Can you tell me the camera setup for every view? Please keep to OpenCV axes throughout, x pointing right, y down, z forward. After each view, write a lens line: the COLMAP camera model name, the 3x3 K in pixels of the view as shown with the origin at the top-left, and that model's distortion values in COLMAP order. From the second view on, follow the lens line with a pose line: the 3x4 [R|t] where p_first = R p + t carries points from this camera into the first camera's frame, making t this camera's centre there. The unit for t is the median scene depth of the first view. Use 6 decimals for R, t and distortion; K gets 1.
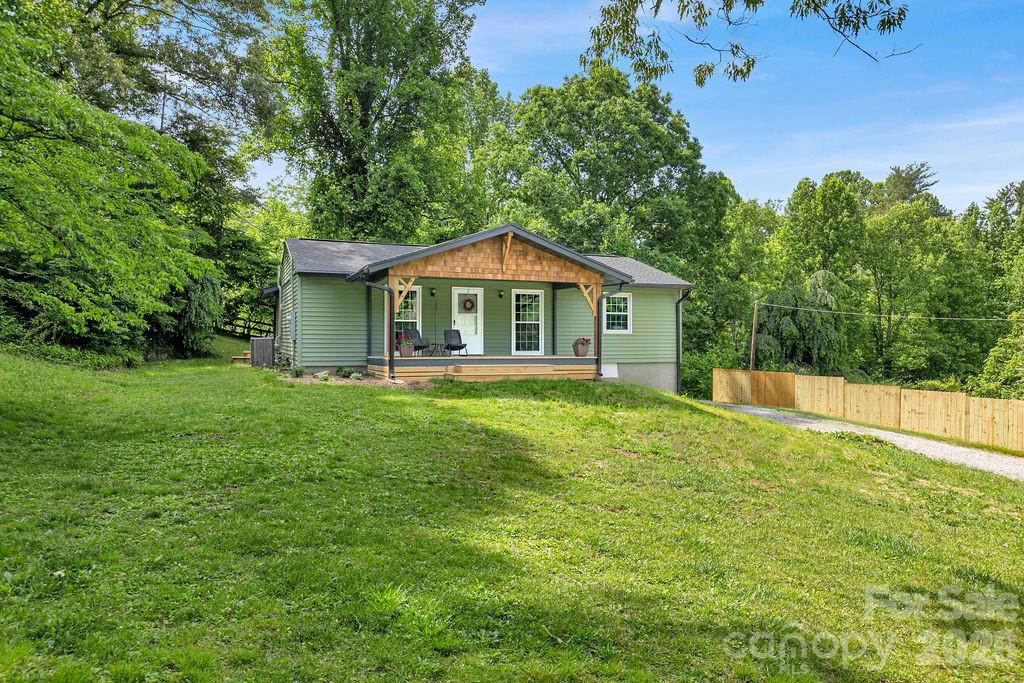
lens RADIAL K [[661.0, 0, 512.6], [0, 661.0, 347.9], [0, 0, 1]] dist [0.002216, -0.001020]
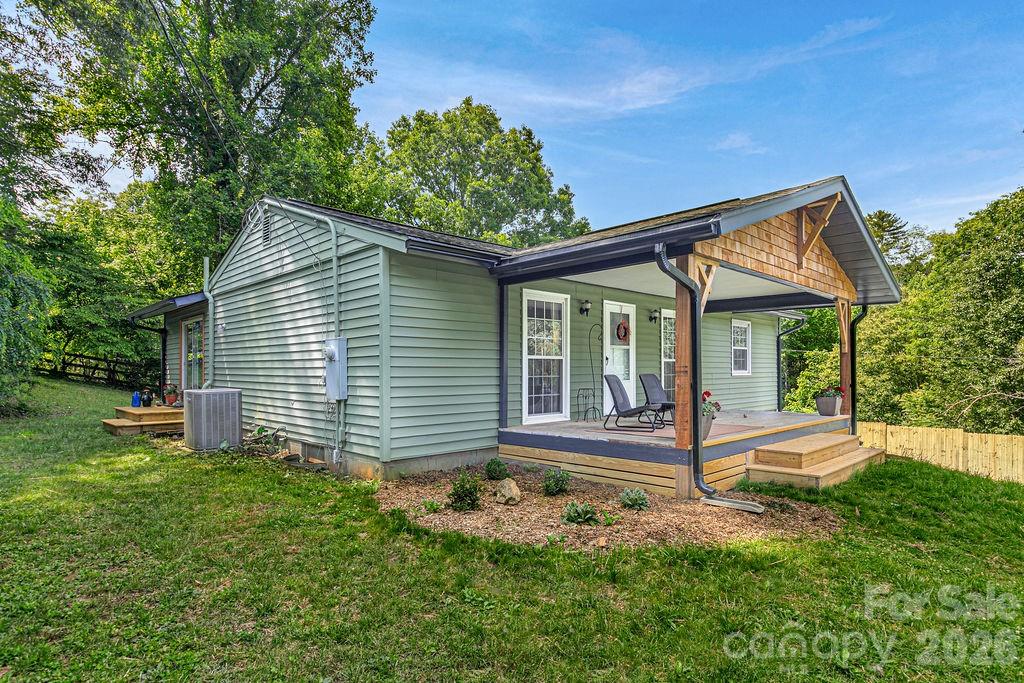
lens RADIAL K [[539.0, 0, 513.5], [0, 539.0, 381.4], [0, 0, 1]] dist [0.016683, -0.000092]
pose [[0.933472, -0.011731, 0.358460, -0.273882], [0.008599, 0.999910, 0.010329, -0.020807], [-0.358548, -0.006559, 0.933488, 0.469382]]
